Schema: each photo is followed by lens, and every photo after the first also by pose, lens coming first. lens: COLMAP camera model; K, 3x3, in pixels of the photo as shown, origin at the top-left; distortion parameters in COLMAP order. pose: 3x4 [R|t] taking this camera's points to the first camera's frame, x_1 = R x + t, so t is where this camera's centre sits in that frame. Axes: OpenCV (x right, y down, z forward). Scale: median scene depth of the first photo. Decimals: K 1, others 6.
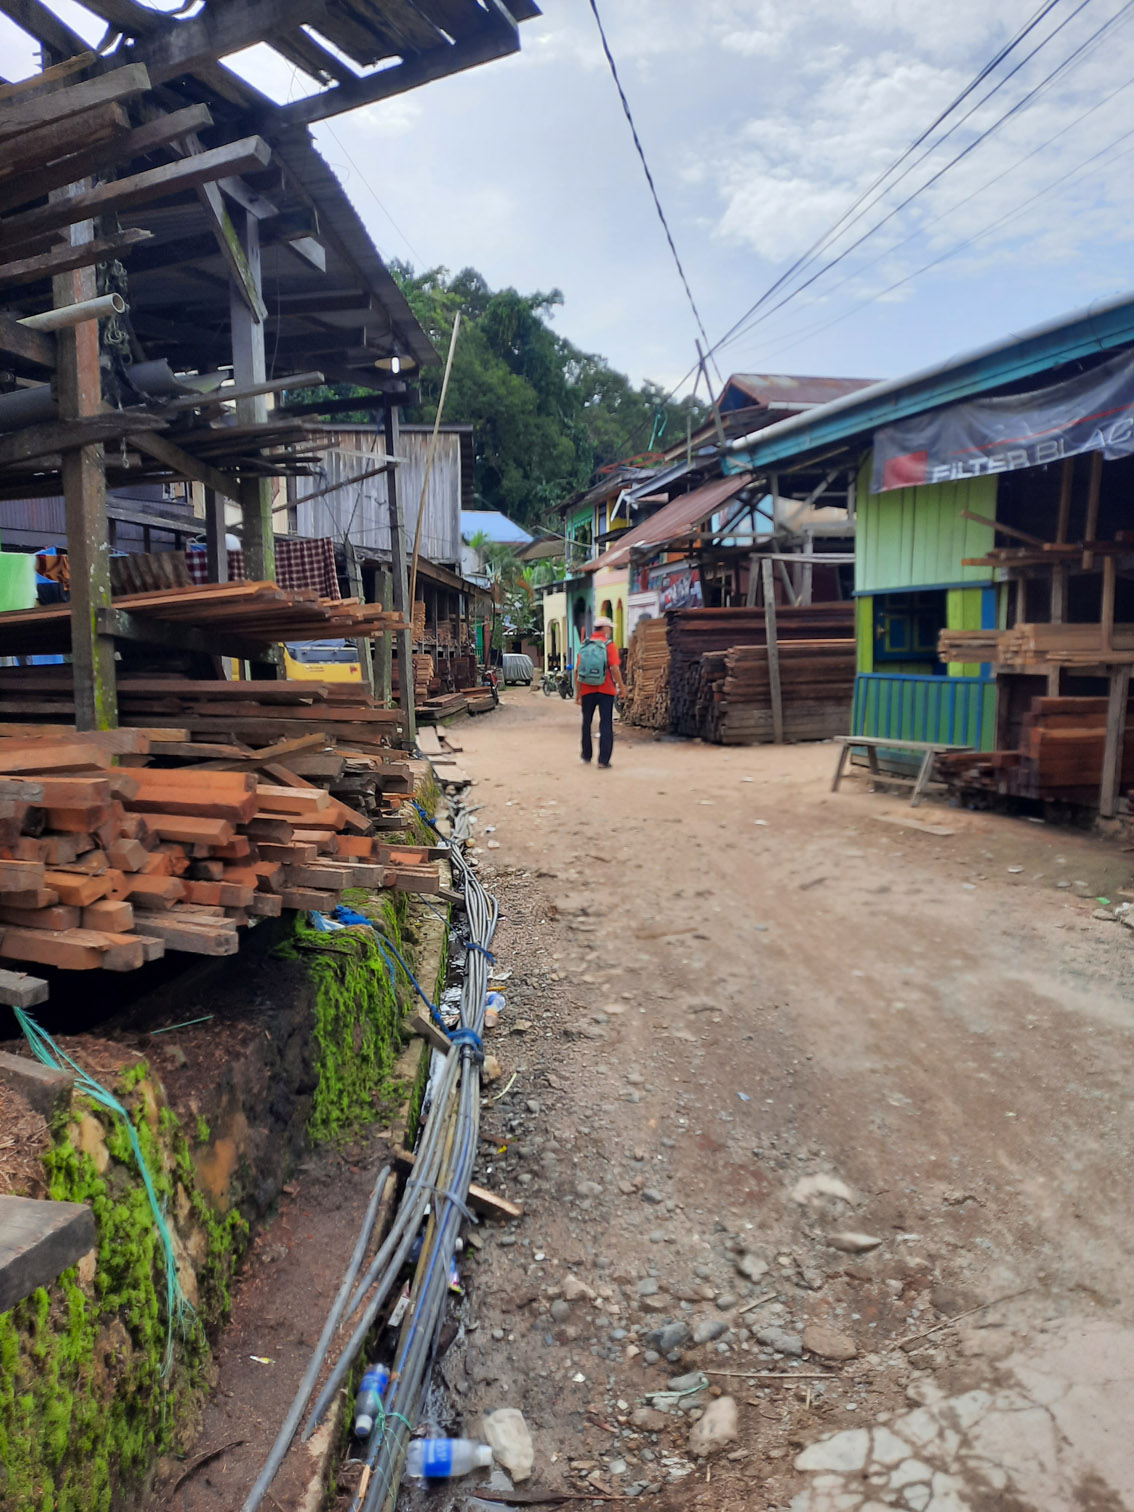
lens RADIAL K [[1133.2, 0, 567.0], [0, 1133.2, 756.0], [0, 0, 1]] dist [0.021433, -0.008158]
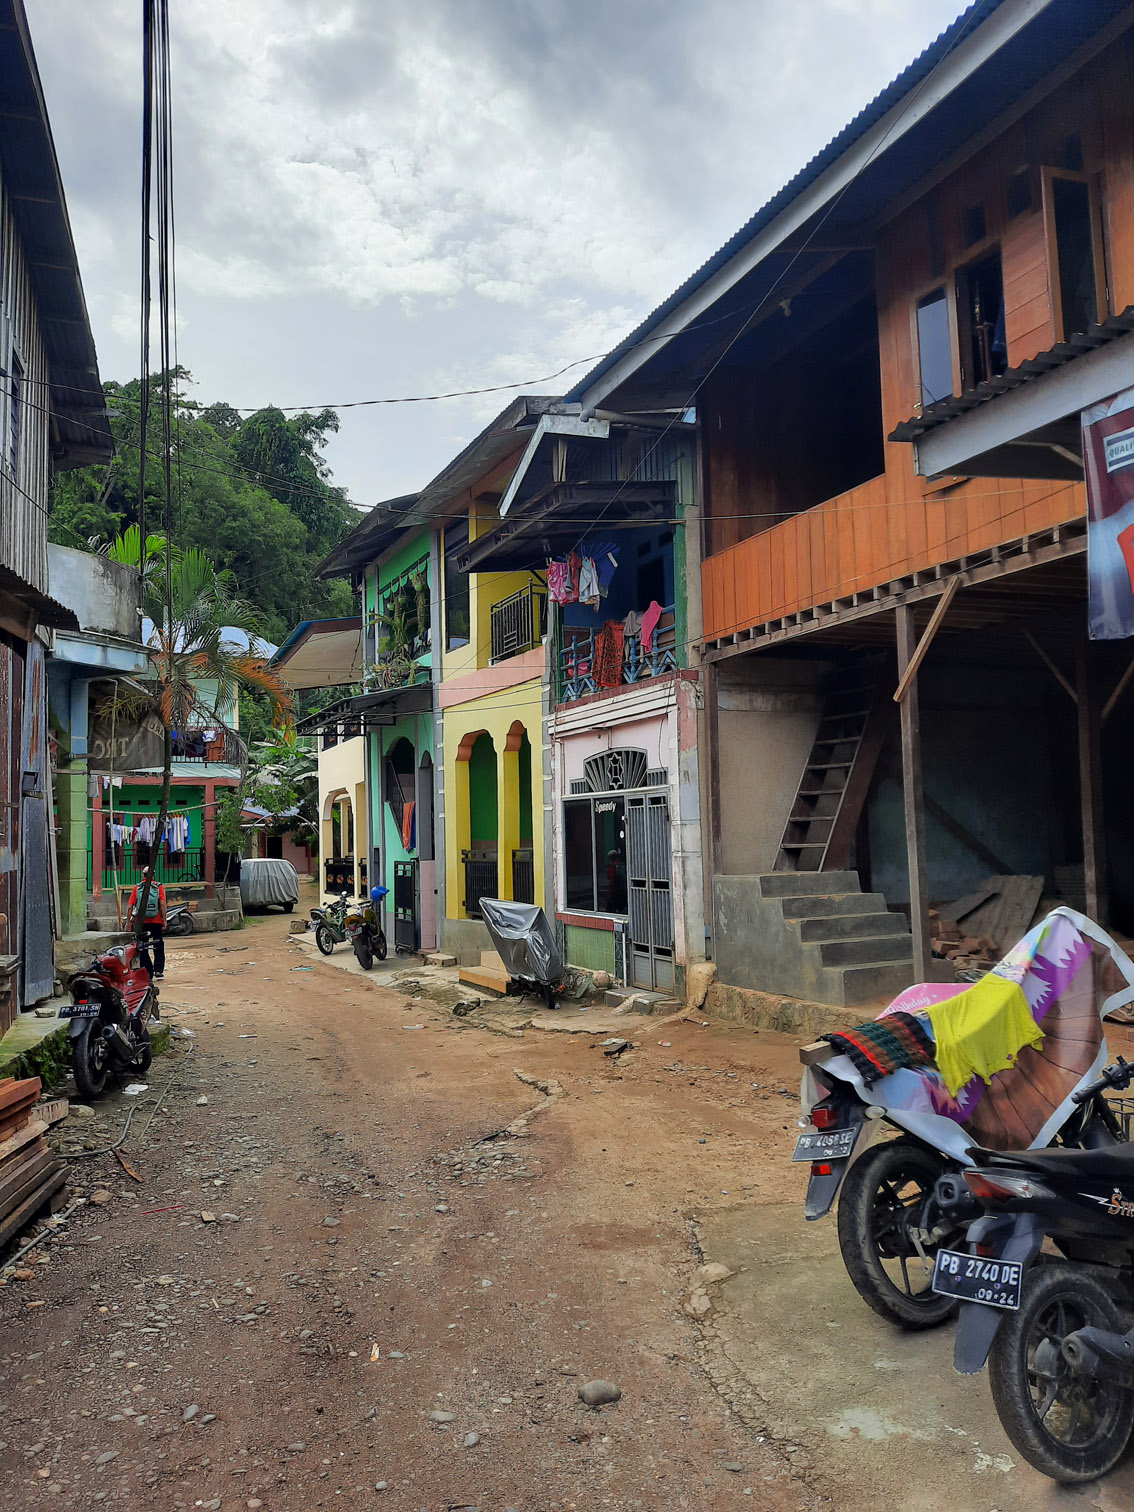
lens RADIAL K [[1133.2, 0, 567.0], [0, 1133.2, 756.0], [0, 0, 1]] dist [0.021433, -0.008158]
pose [[0.980405, -0.010200, 0.196728, -0.010778], [0.042974, 0.985681, -0.163054, -0.049204], [-0.192248, 0.168313, 0.966805, 0.483885]]
